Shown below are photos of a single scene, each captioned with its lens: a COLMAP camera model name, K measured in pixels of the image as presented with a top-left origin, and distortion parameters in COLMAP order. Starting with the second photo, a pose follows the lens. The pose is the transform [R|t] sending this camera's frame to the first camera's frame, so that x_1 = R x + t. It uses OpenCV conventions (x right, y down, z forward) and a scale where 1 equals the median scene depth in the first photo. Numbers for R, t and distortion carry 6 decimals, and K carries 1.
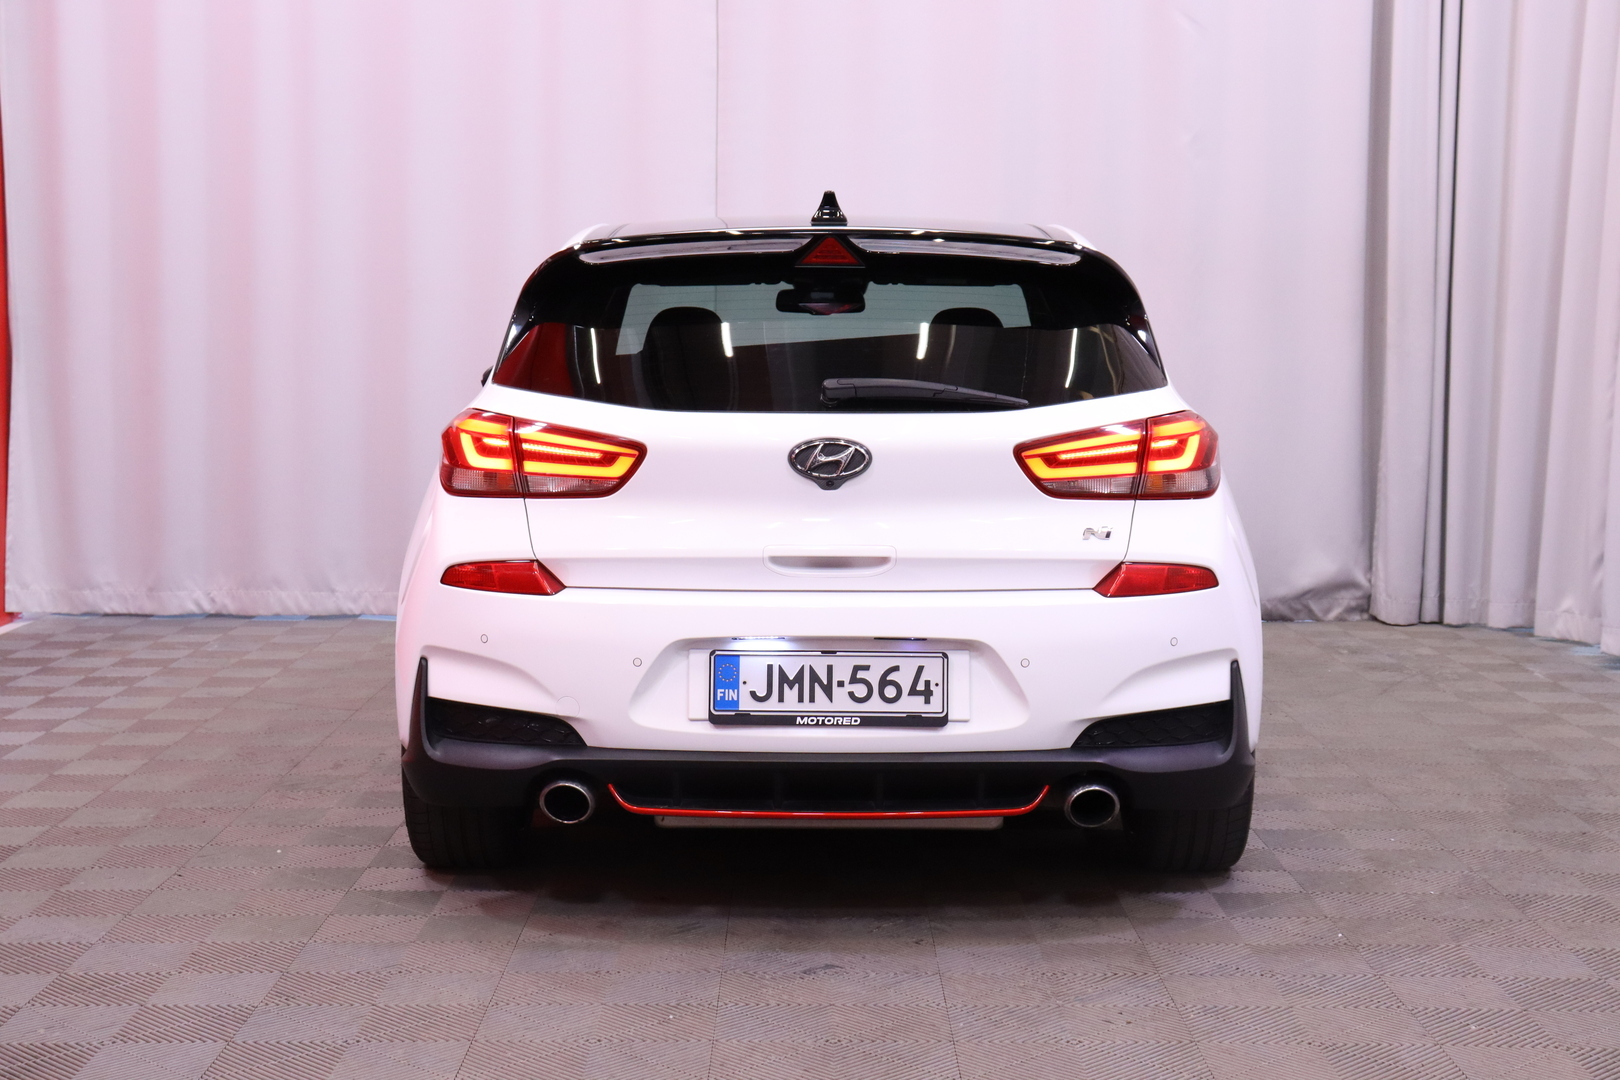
lens RADIAL K [[2364.1, 0, 829.3], [0, 2364.1, 534.9], [0, 0, 1]] dist [0.056388, 0.000000]
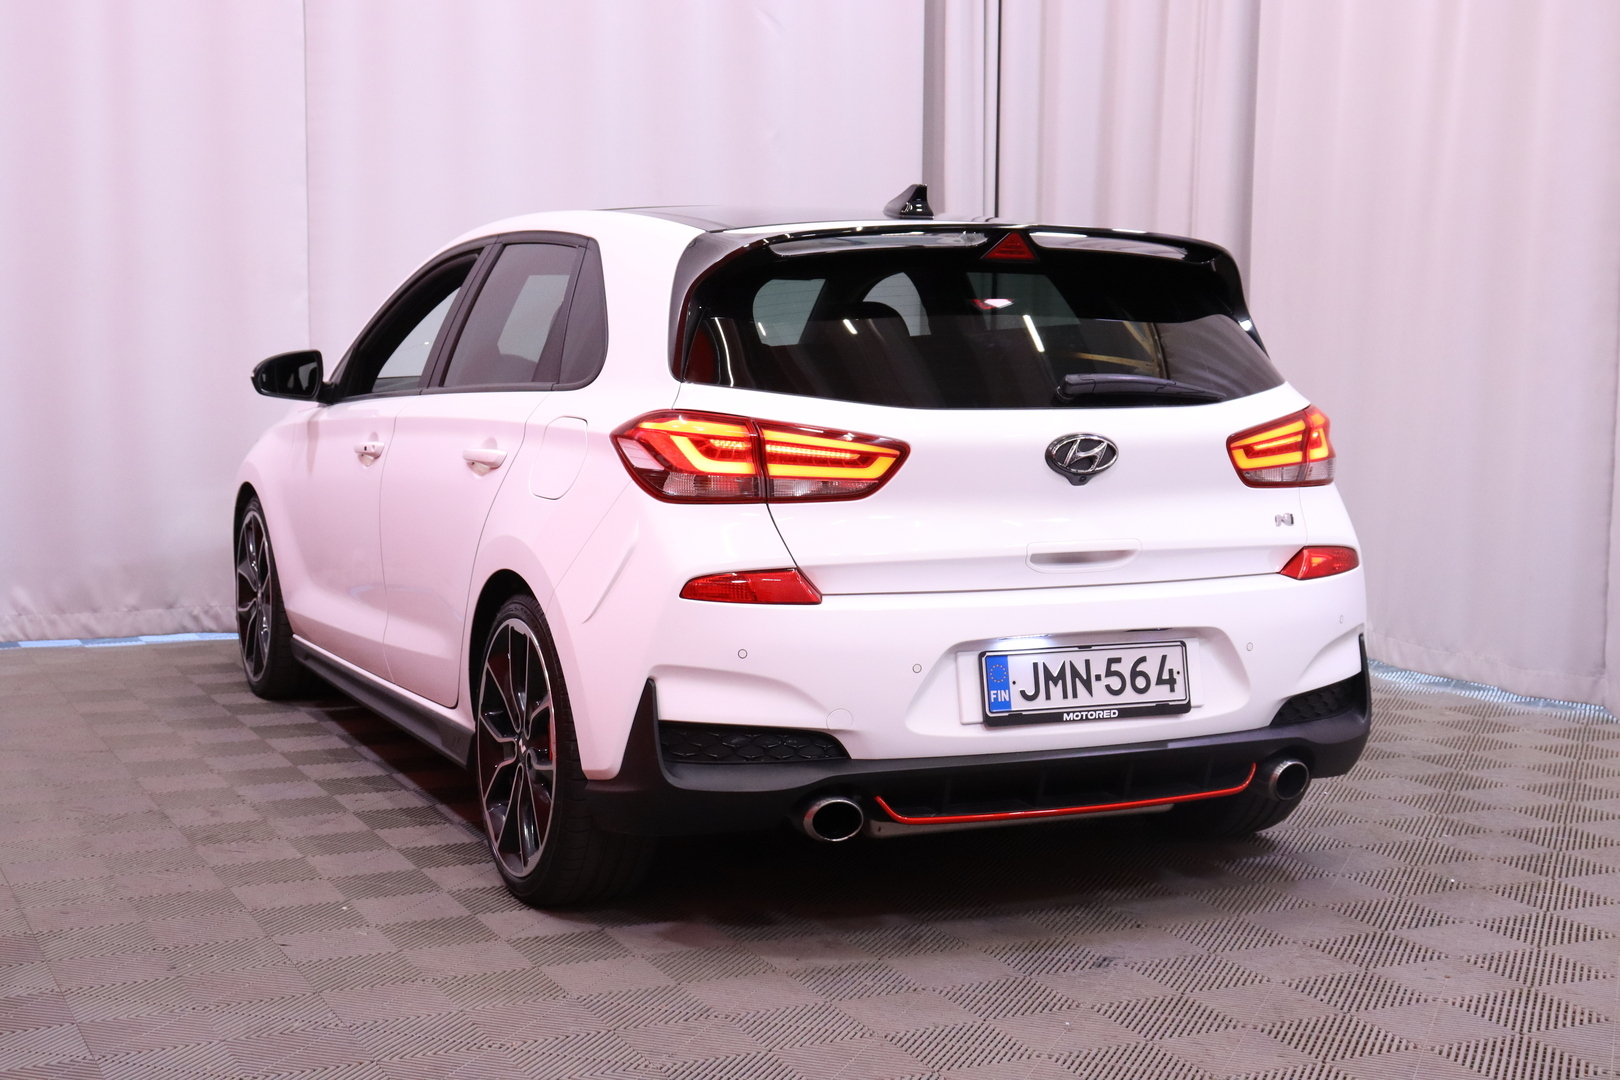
lens RADIAL K [[2364.1, 0, 859.7], [0, 2364.1, 542.8], [0, 0, 1]] dist [0.056388, 0.000000]
pose [[0.904161, -0.037606, 0.425533, -0.508822], [0.034009, 0.999293, 0.016051, -0.013914], [-0.425835, -0.000041, 0.904801, 0.130974]]
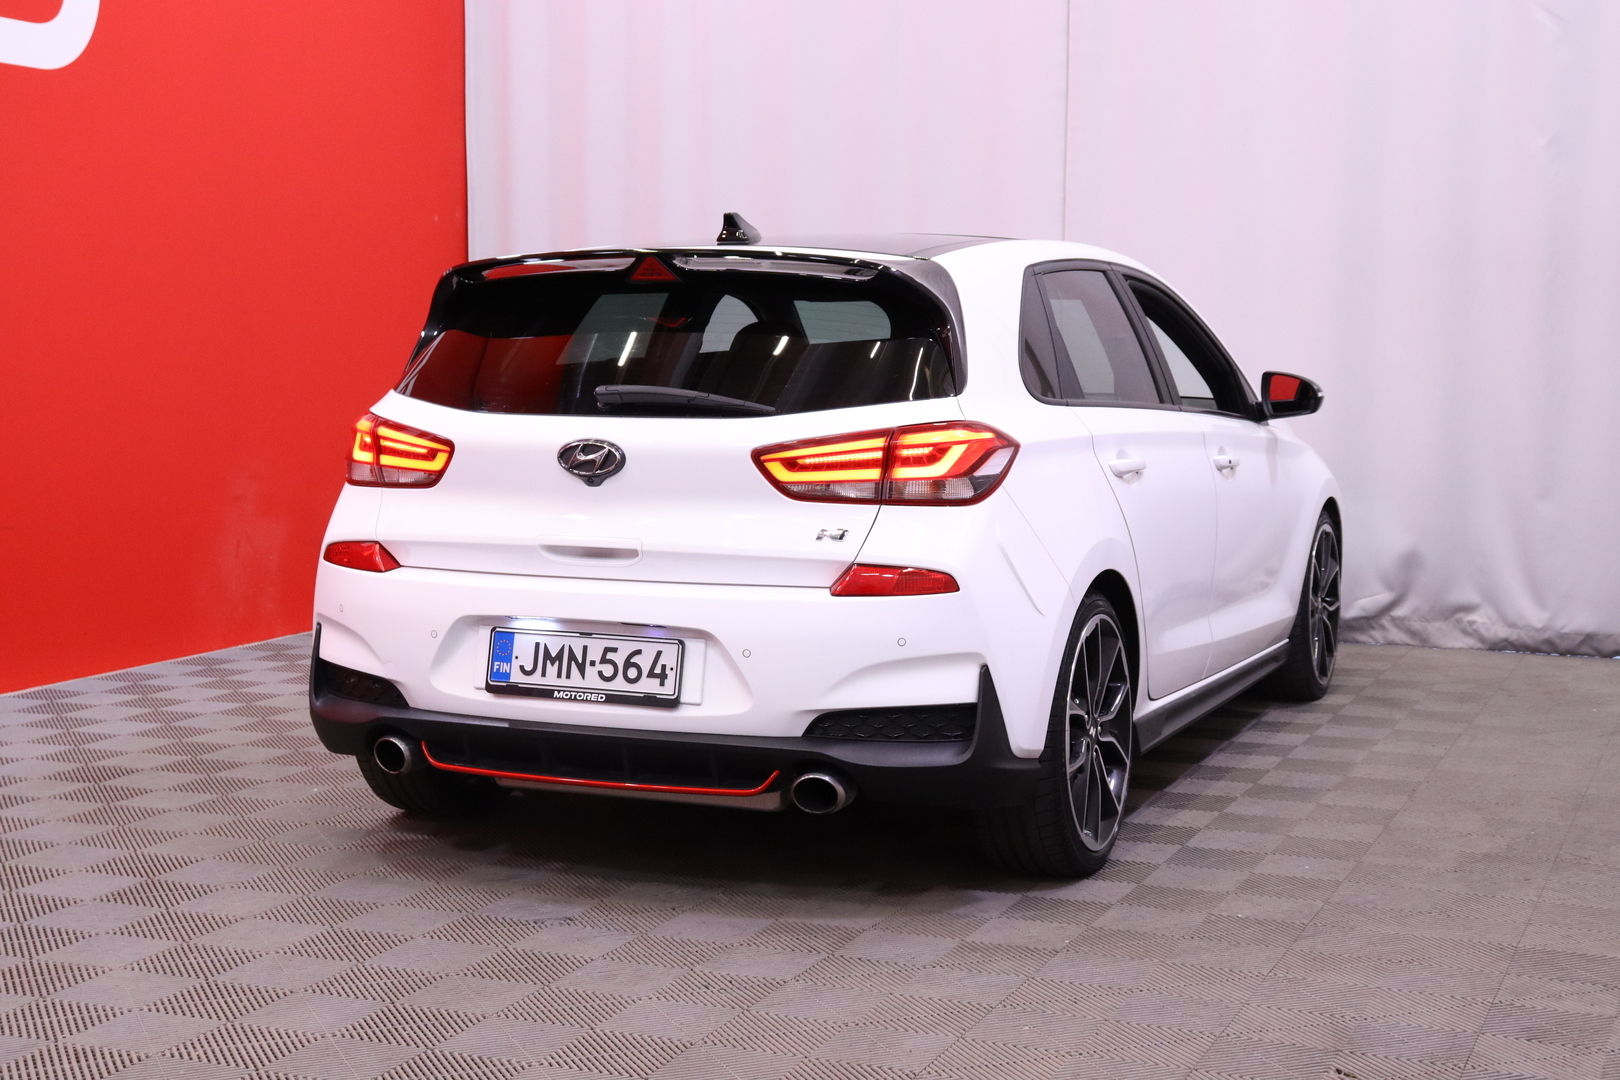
lens RADIAL K [[2364.1, 0, 794.2], [0, 2364.1, 540.5], [0, 0, 1]] dist [0.056388, 0.000000]
pose [[0.917873, 0.035450, -0.395289, 0.517938], [-0.037199, 0.999303, 0.003242, -0.000970], [0.395128, 0.011729, 0.918551, 0.028029]]
